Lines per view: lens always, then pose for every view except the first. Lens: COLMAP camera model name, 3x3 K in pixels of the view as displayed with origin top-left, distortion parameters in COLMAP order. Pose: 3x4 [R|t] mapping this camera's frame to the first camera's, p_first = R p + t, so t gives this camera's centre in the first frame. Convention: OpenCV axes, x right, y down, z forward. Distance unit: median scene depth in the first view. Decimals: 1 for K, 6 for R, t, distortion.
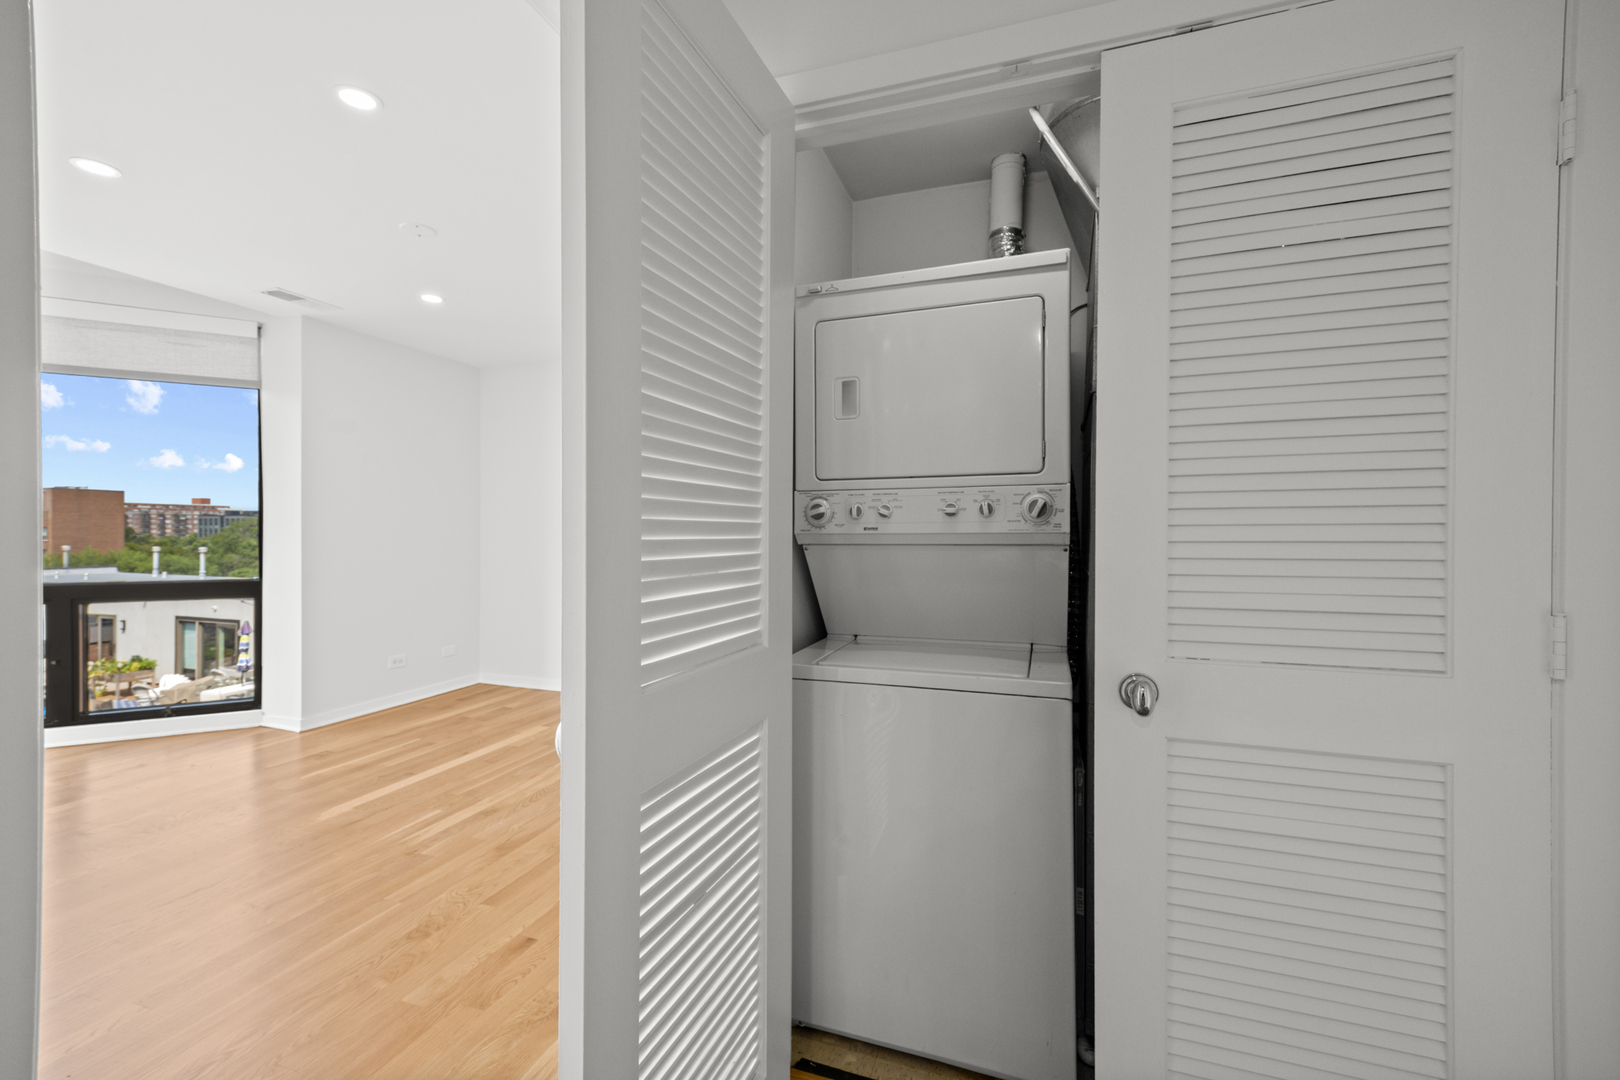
lens RADIAL K [[665.4, 0, 805.8], [0, 665.4, 534.0], [0, 0, 1]] dist [0.015479, -0.000272]
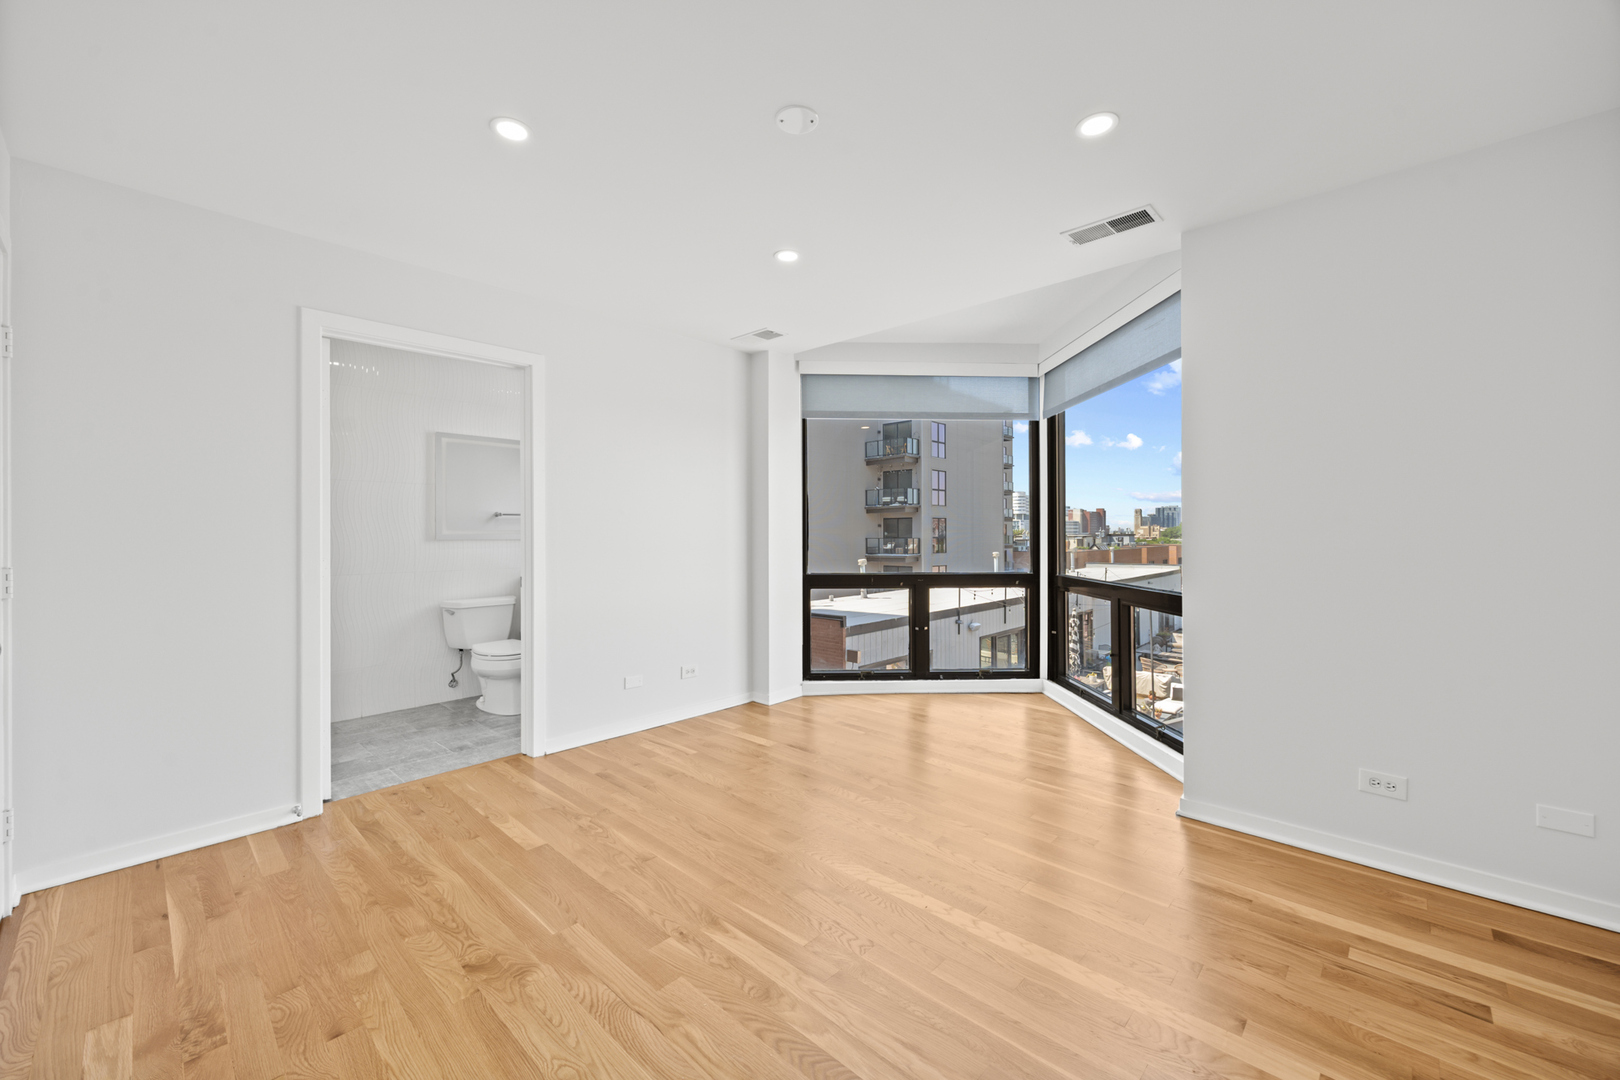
lens RADIAL K [[665.4, 0, 805.8], [0, 665.4, 534.0], [0, 0, 1]] dist [0.015479, -0.000272]
pose [[-0.426263, 0.003172, -0.904594, 0.050438], [-0.005723, 0.999964, 0.006204, 0.002917], [0.904581, 0.007822, -0.426230, 1.272689]]
